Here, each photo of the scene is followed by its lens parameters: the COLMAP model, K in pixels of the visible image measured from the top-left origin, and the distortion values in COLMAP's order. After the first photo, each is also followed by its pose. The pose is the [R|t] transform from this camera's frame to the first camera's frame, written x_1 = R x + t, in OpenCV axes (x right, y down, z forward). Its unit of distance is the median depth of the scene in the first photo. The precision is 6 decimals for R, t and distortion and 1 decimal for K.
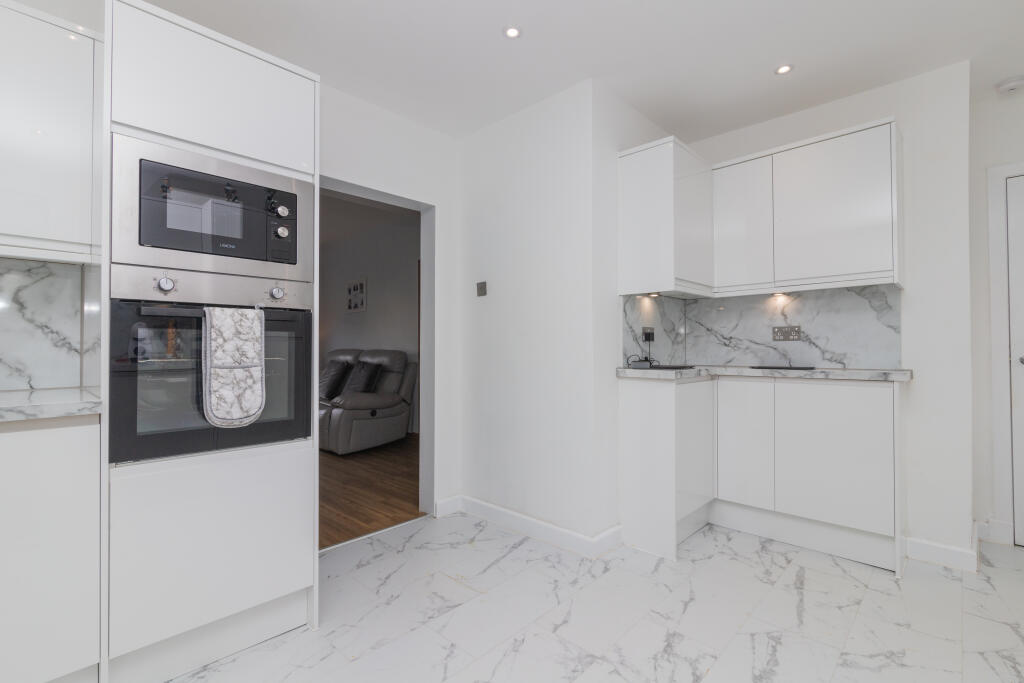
lens RADIAL K [[465.3, 0, 510.1], [0, 465.3, 343.1], [0, 0, 1]] dist [-0.003259, -0.000443]
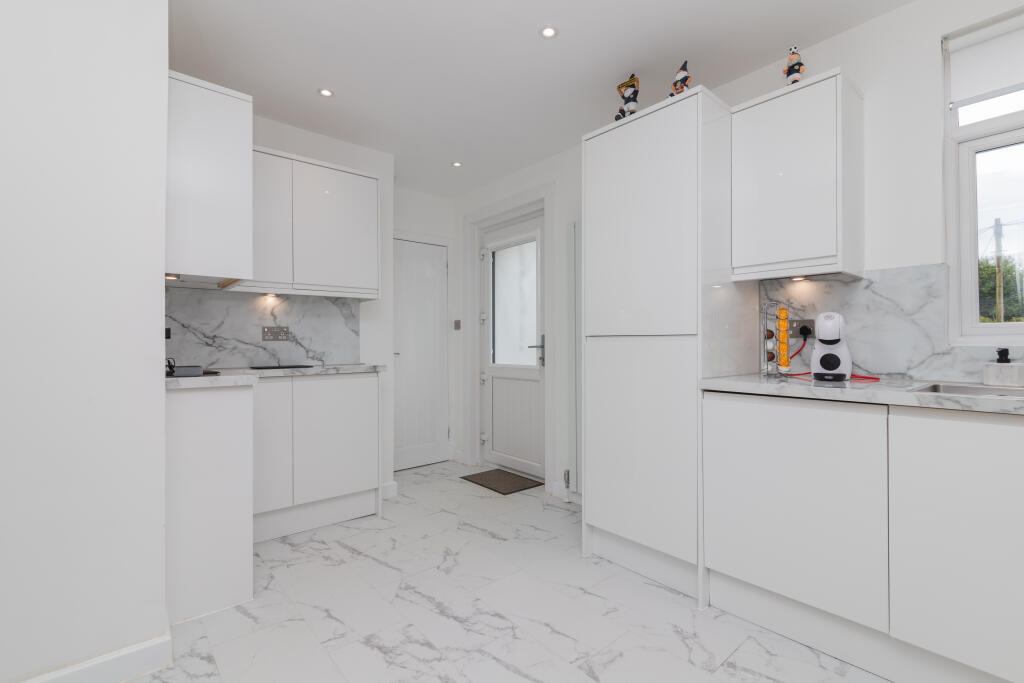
lens RADIAL K [[465.3, 0, 512.6], [0, 465.3, 341.3], [0, 0, 1]] dist [-0.003259, -0.000443]
pose [[0.086514, 0.010929, 0.996191, -0.403631], [-0.003399, 0.999937, -0.010675, 0.005684], [-0.996245, -0.002463, 0.086546, 0.410288]]
